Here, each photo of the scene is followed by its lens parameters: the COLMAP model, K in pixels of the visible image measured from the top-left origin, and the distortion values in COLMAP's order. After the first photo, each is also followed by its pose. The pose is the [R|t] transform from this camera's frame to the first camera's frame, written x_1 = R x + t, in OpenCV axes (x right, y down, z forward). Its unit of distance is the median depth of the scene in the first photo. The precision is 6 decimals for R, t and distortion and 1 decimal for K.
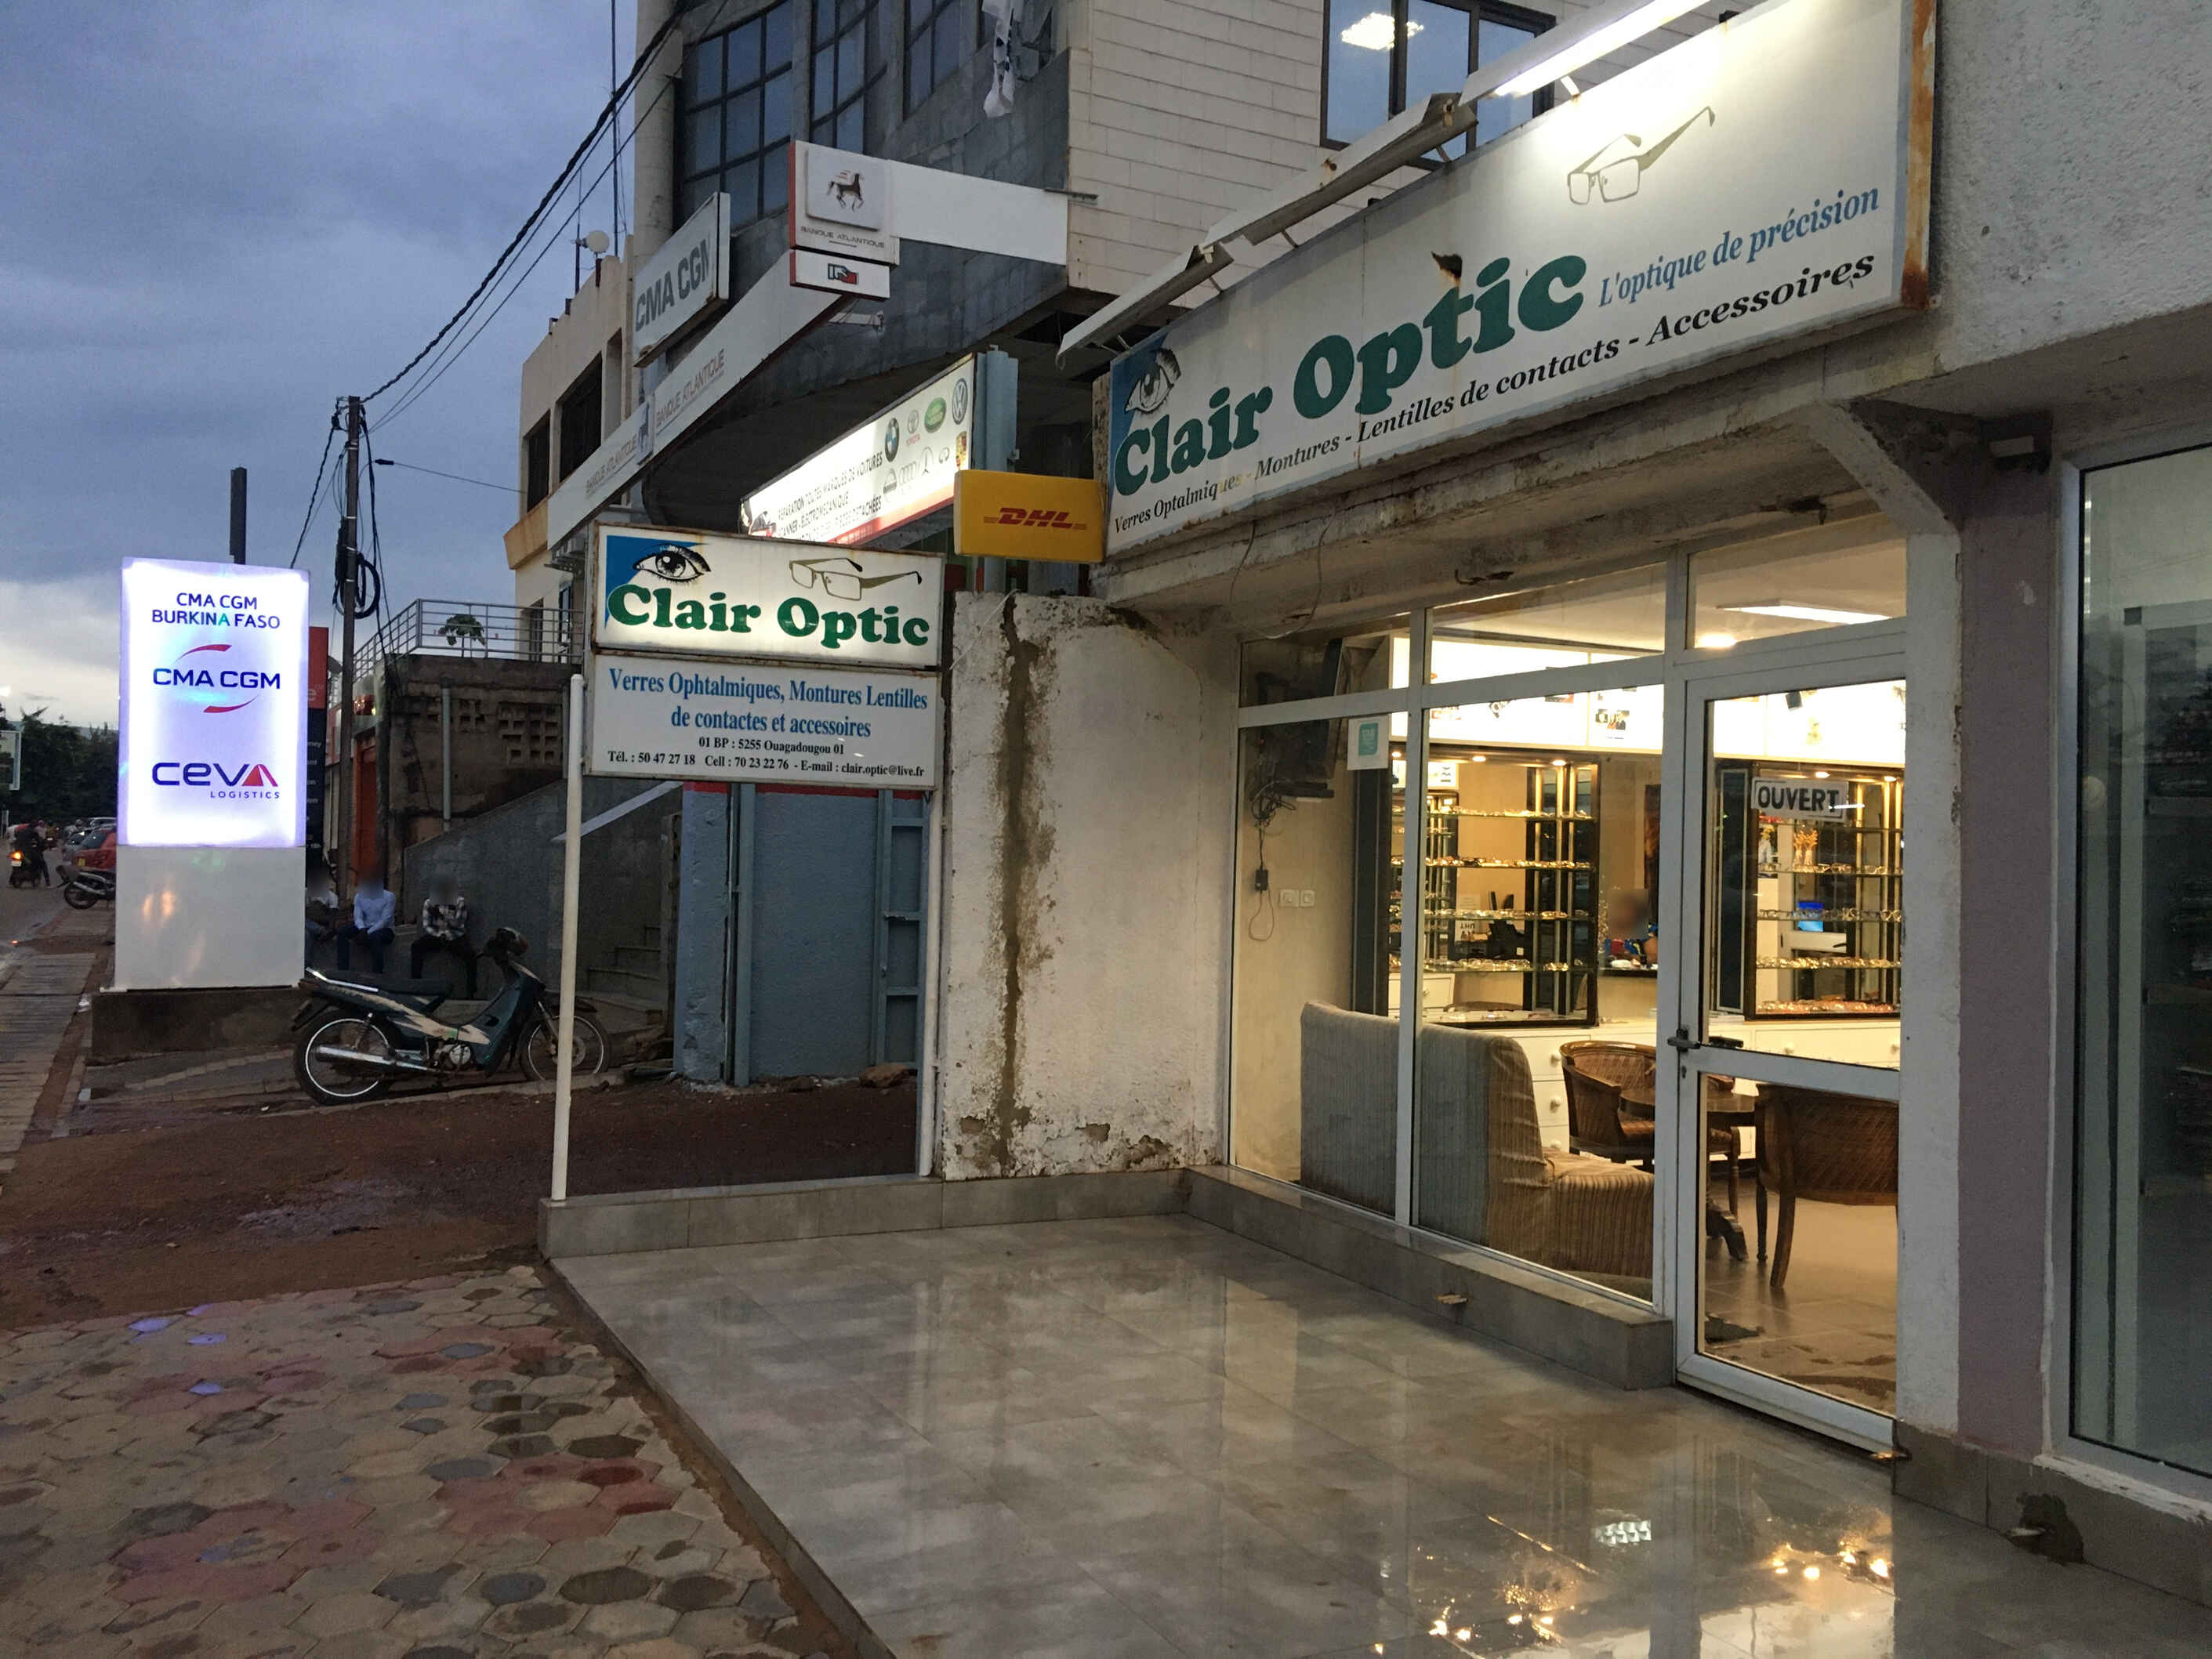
lens RADIAL K [[1887.8, 0, 1096.1], [0, 1887.8, 830.5], [0, 0, 1]] dist [0.092683, -0.111195]
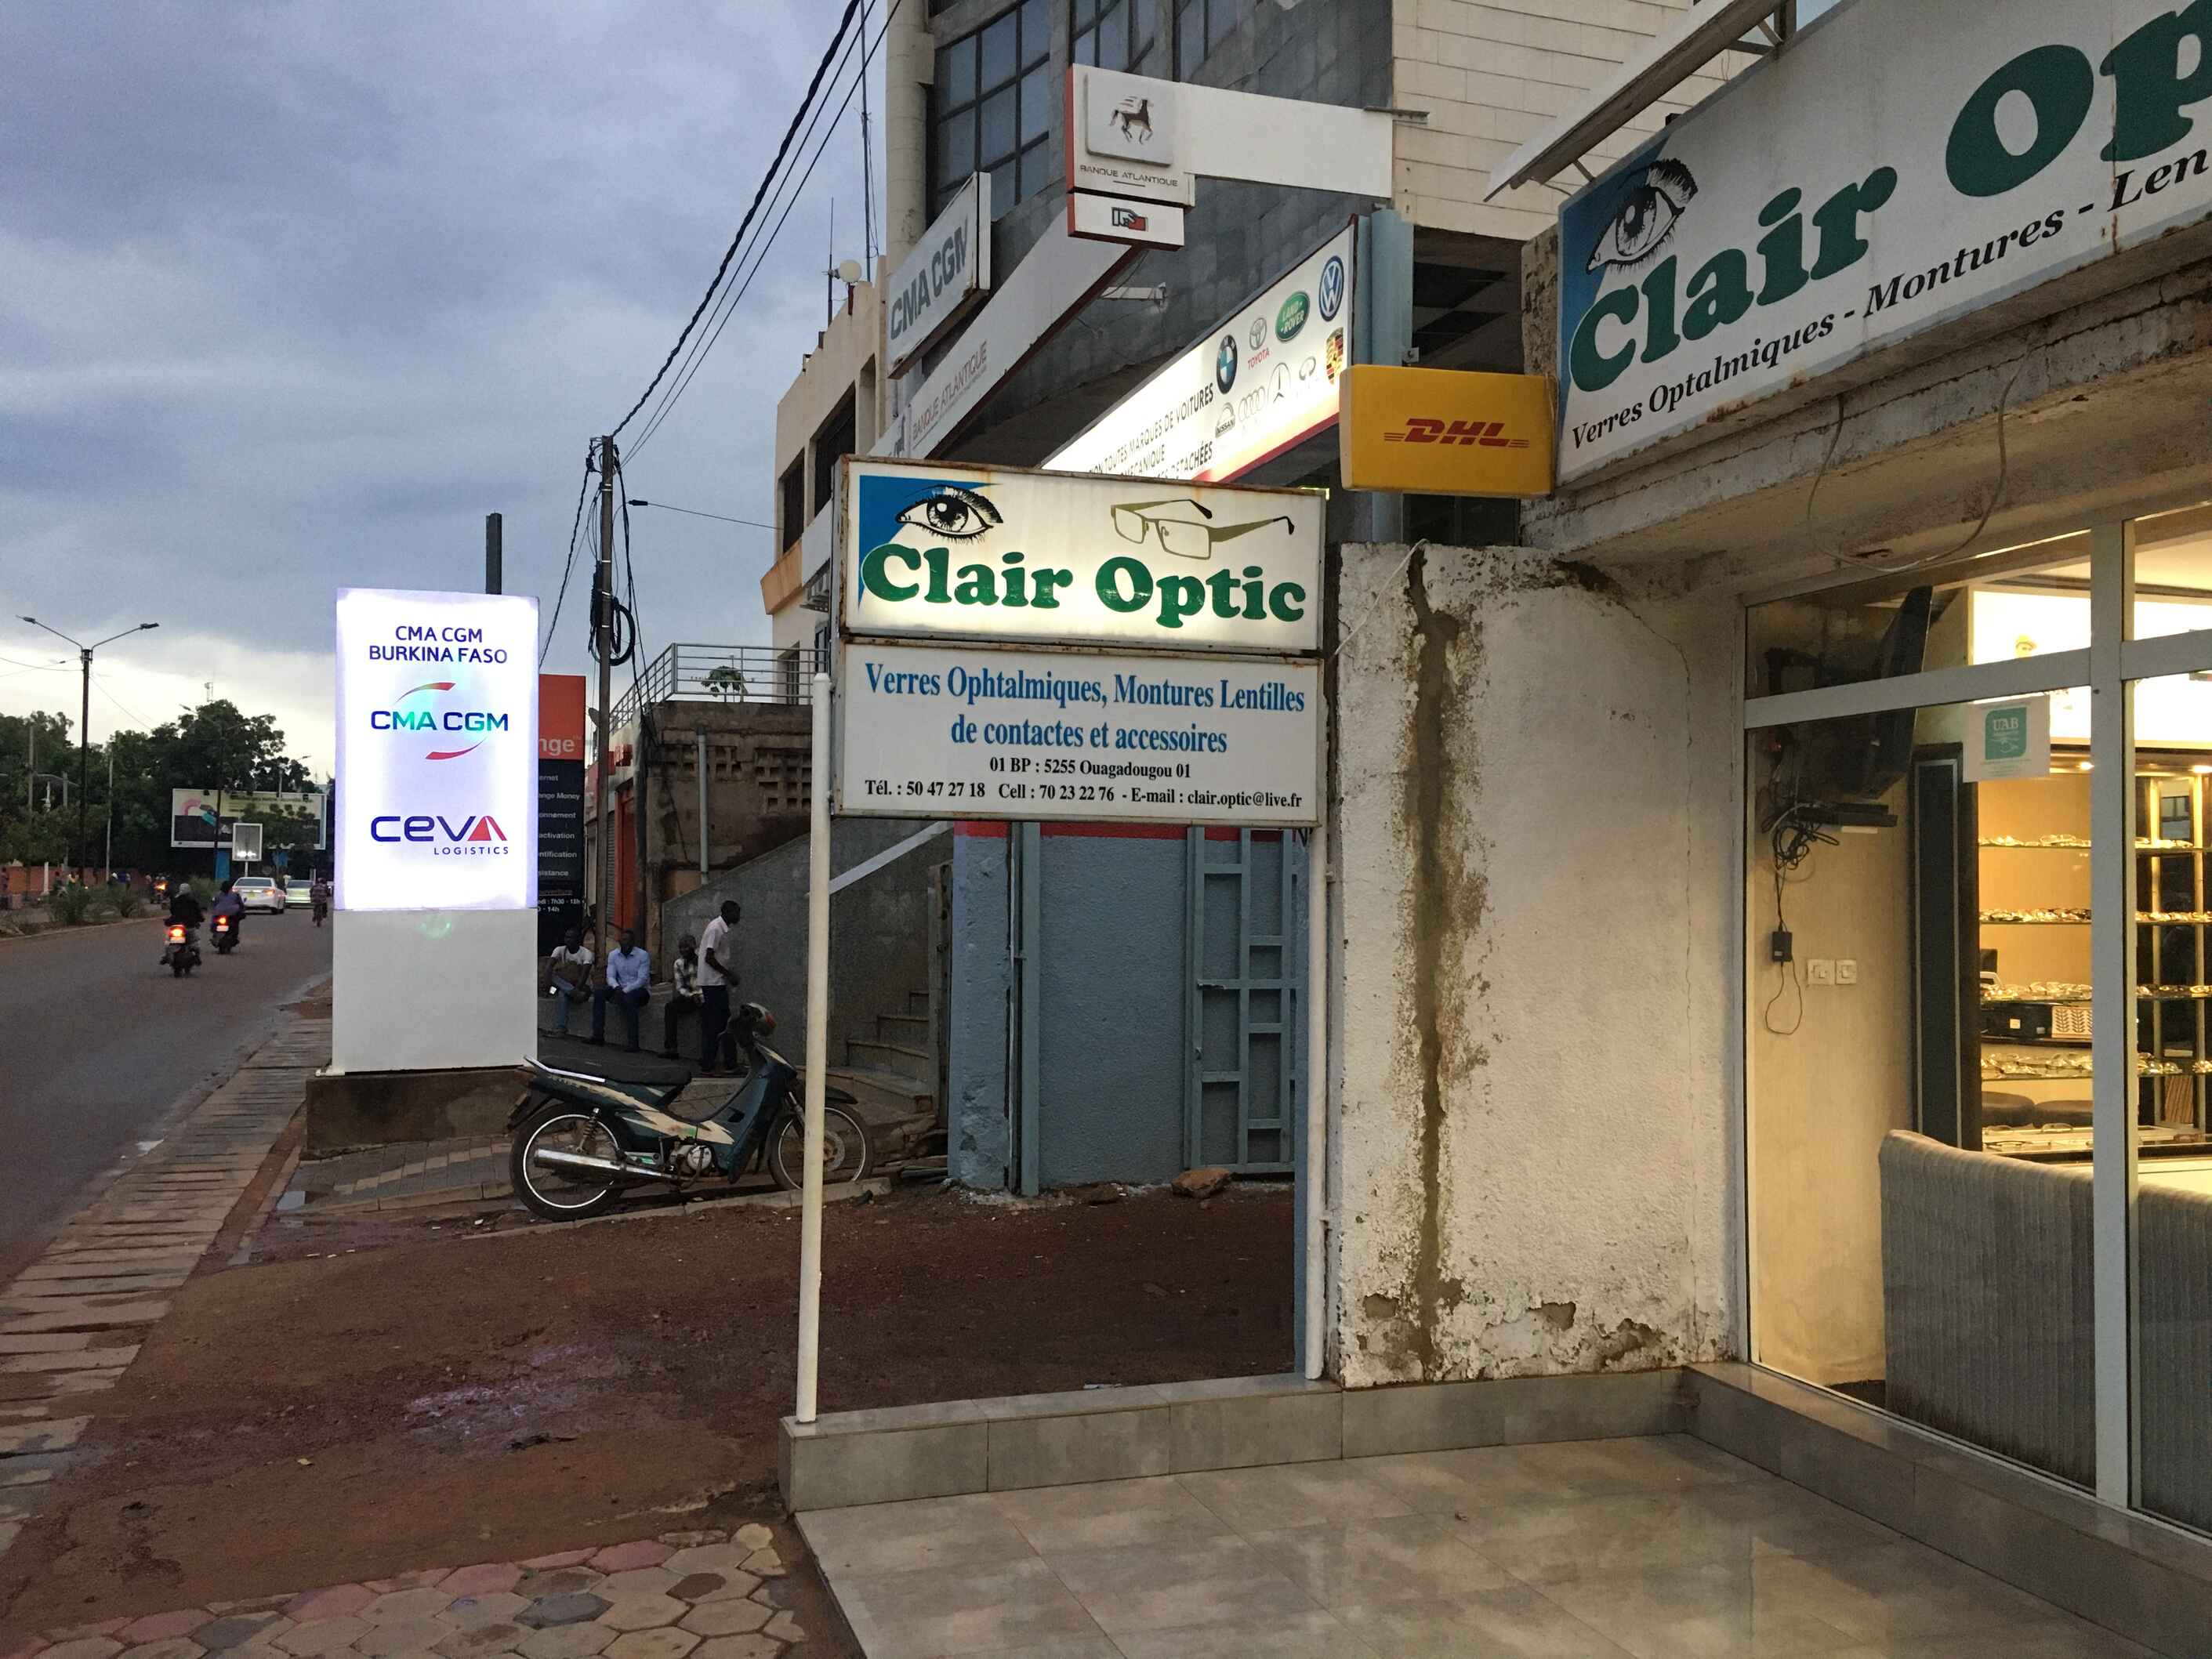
lens RADIAL K [[1887.8, 0, 1096.1], [0, 1887.8, 830.5], [0, 0, 1]] dist [0.092683, -0.111195]
pose [[0.991240, -0.020119, -0.130528, -0.071616], [0.017280, 0.999590, -0.022842, -0.004929], [0.130934, 0.020386, 0.991181, 0.279579]]
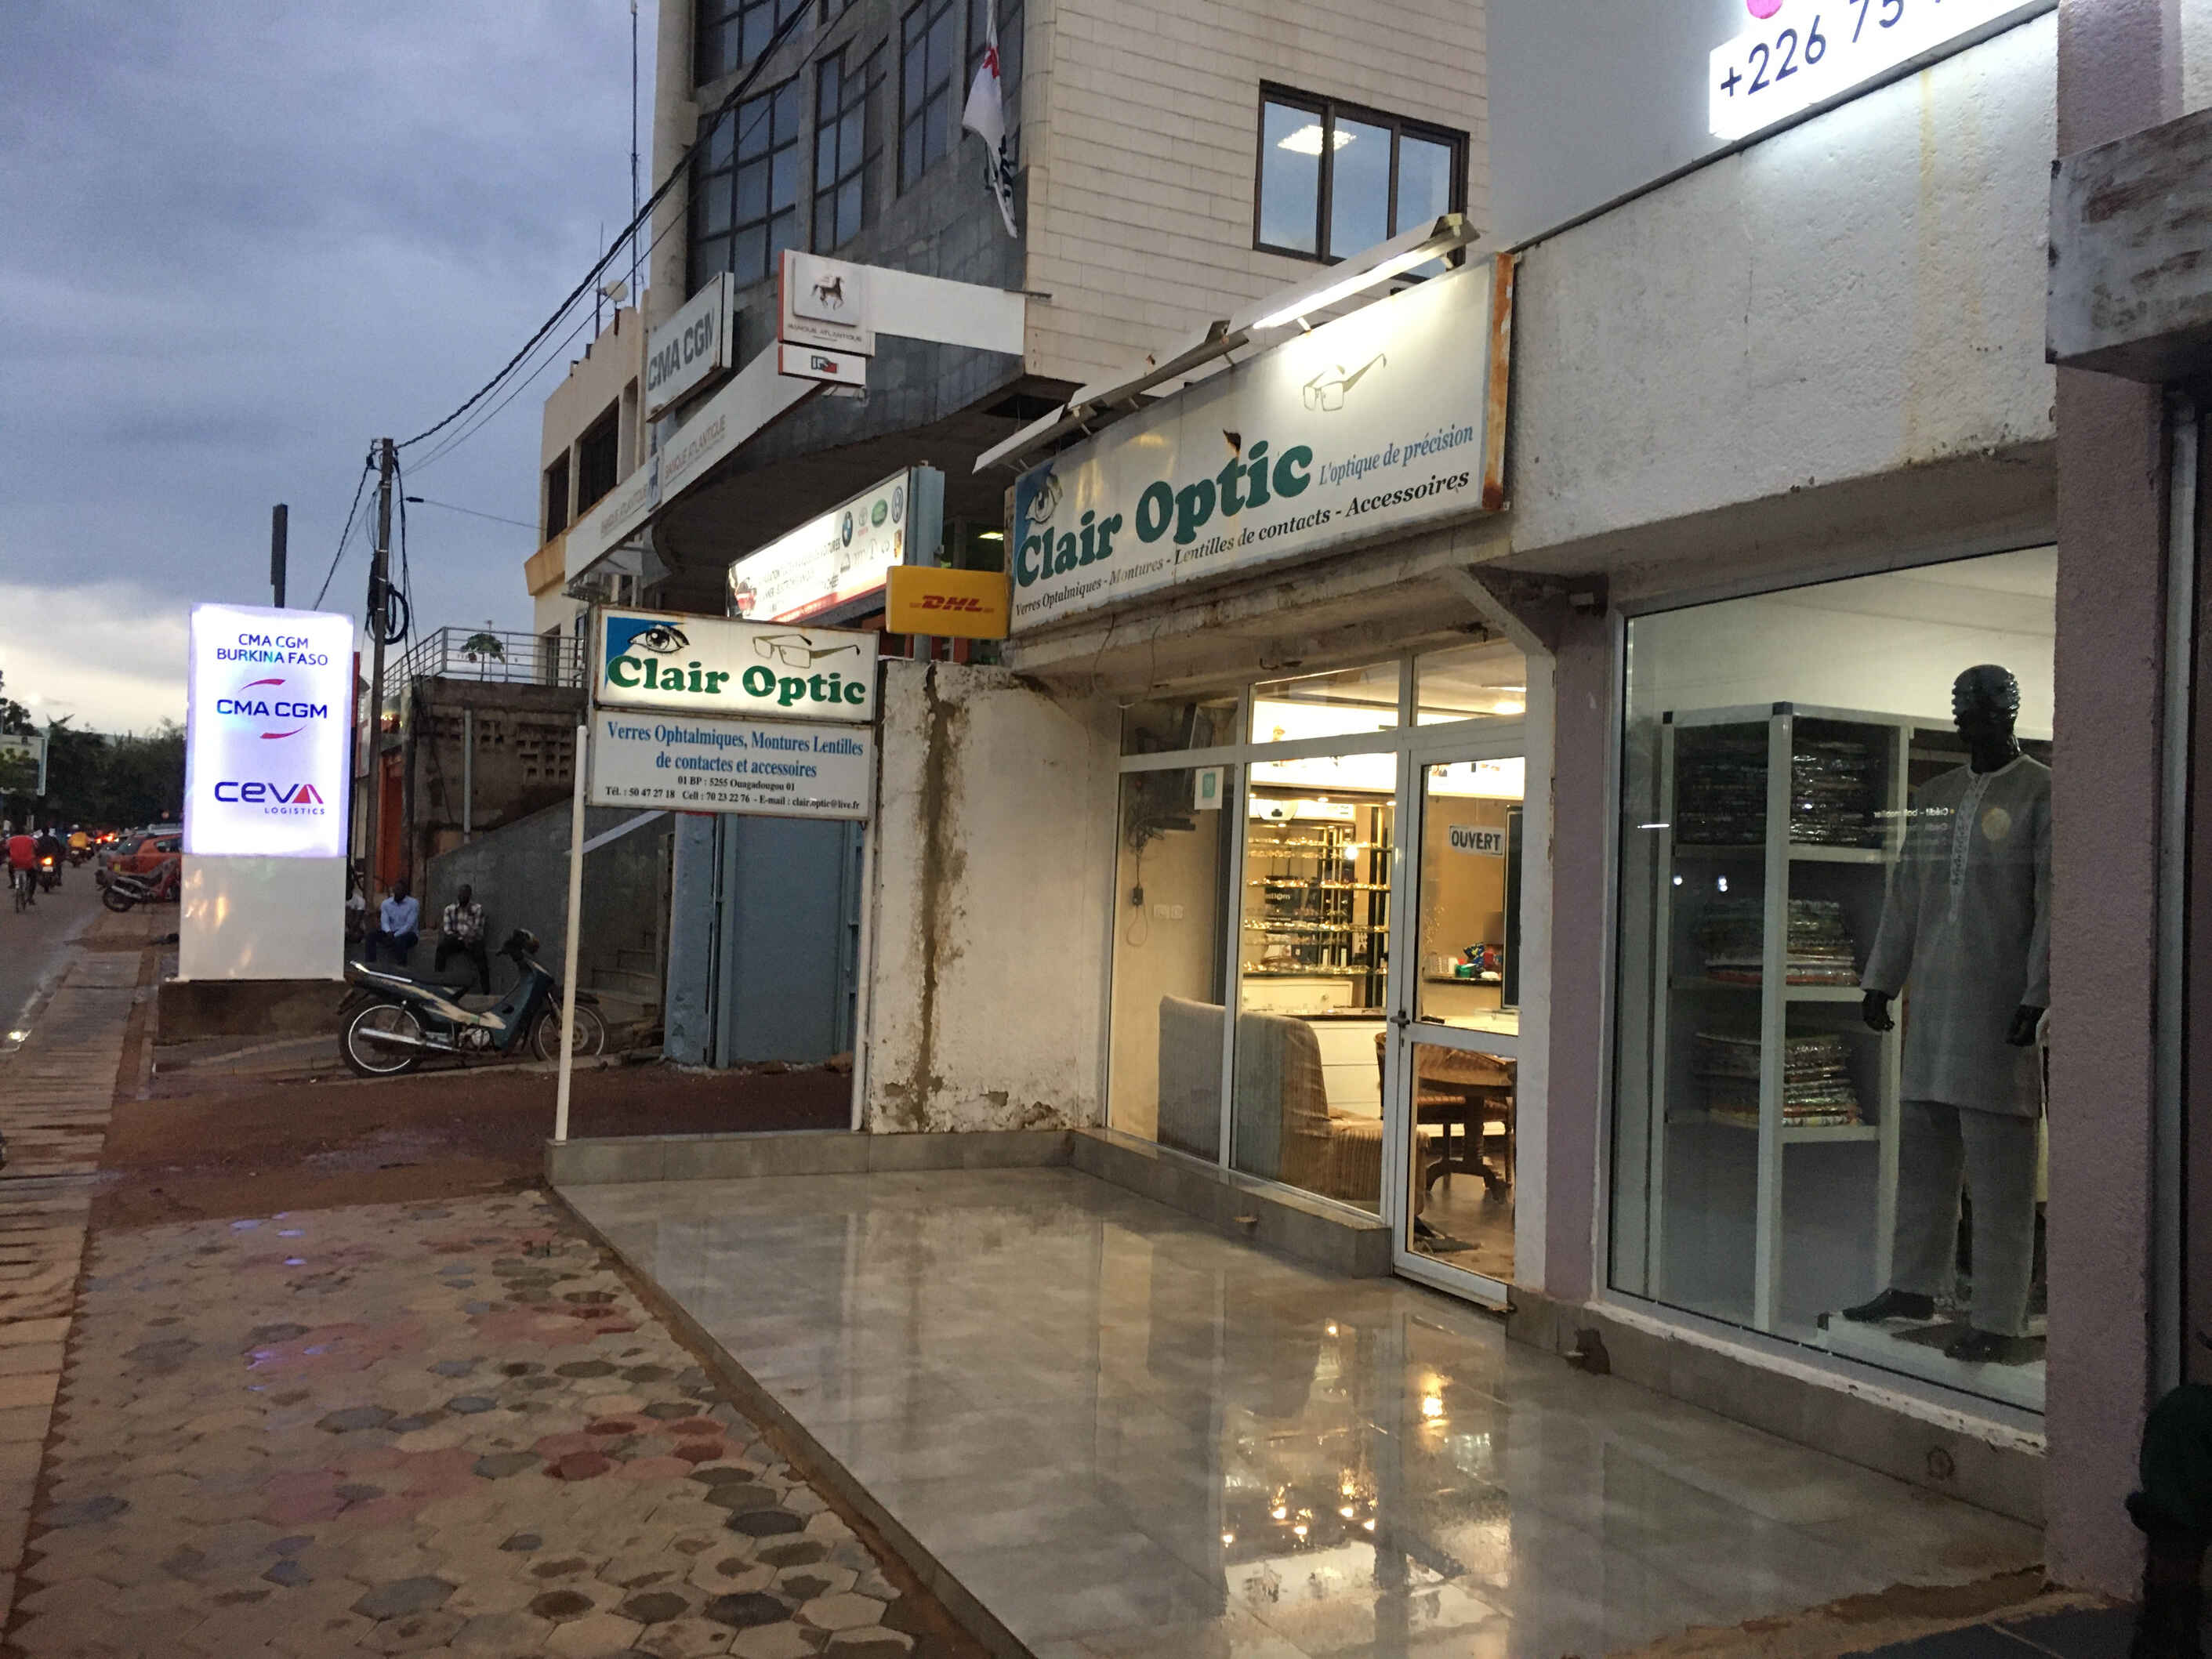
lens RADIAL K [[1887.8, 0, 1096.1], [0, 1887.8, 830.5], [0, 0, 1]] dist [0.092683, -0.111195]
pose [[0.999879, 0.013891, -0.006972, 0.070332], [-0.013959, 0.999854, -0.009808, -0.004181], [0.006835, 0.009904, 0.999928, -0.234170]]
